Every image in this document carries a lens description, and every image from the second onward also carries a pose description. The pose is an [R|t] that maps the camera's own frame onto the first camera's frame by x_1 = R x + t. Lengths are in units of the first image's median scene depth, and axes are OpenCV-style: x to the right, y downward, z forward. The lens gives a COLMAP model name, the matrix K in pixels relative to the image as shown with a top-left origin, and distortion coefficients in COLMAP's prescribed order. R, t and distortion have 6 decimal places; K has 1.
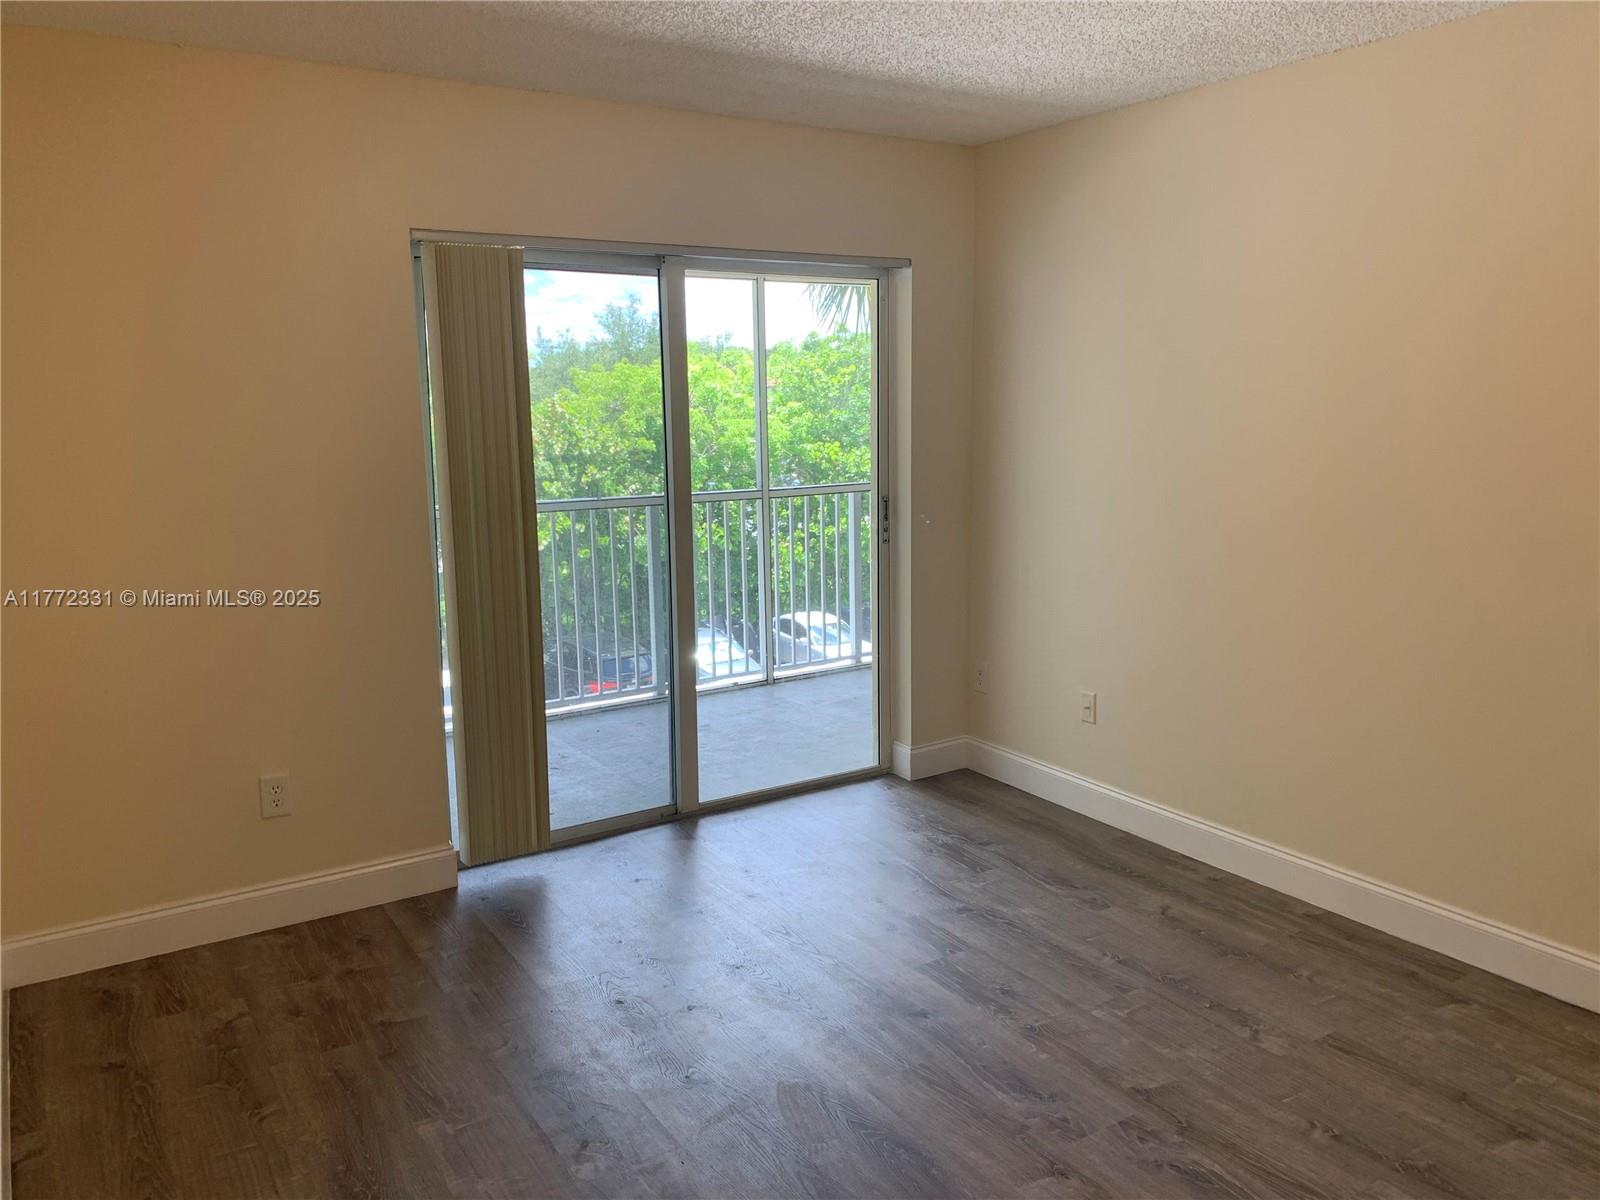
lens RADIAL K [[1205.1, 0, 805.2], [0, 1205.1, 592.3], [0, 0, 1]] dist [0.016026, -0.029157]
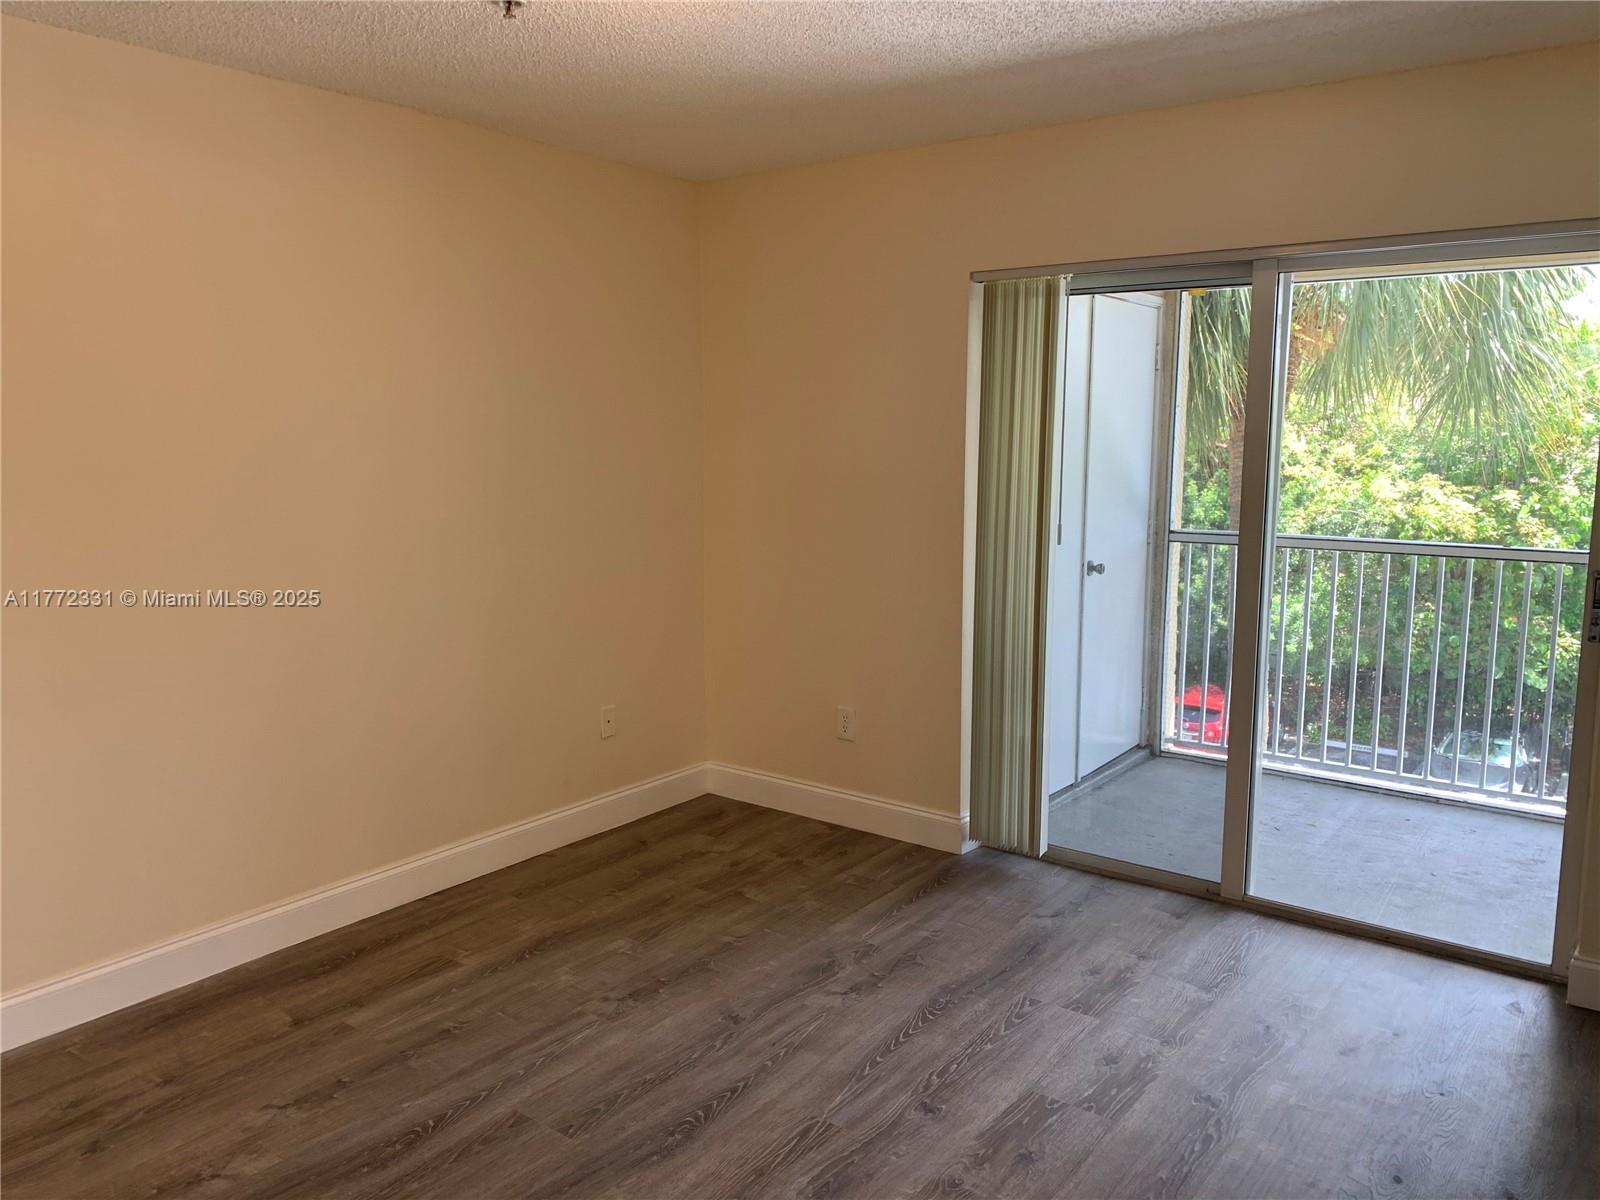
lens RADIAL K [[1205.1, 0, 810.5], [0, 1205.1, 604.0], [0, 0, 1]] dist [0.016026, -0.029157]
pose [[0.349942, 0.156854, -0.923546, 0.714119], [-0.163700, 0.980952, 0.104576, -0.085122], [0.922357, 0.114588, 0.368953, 0.471998]]
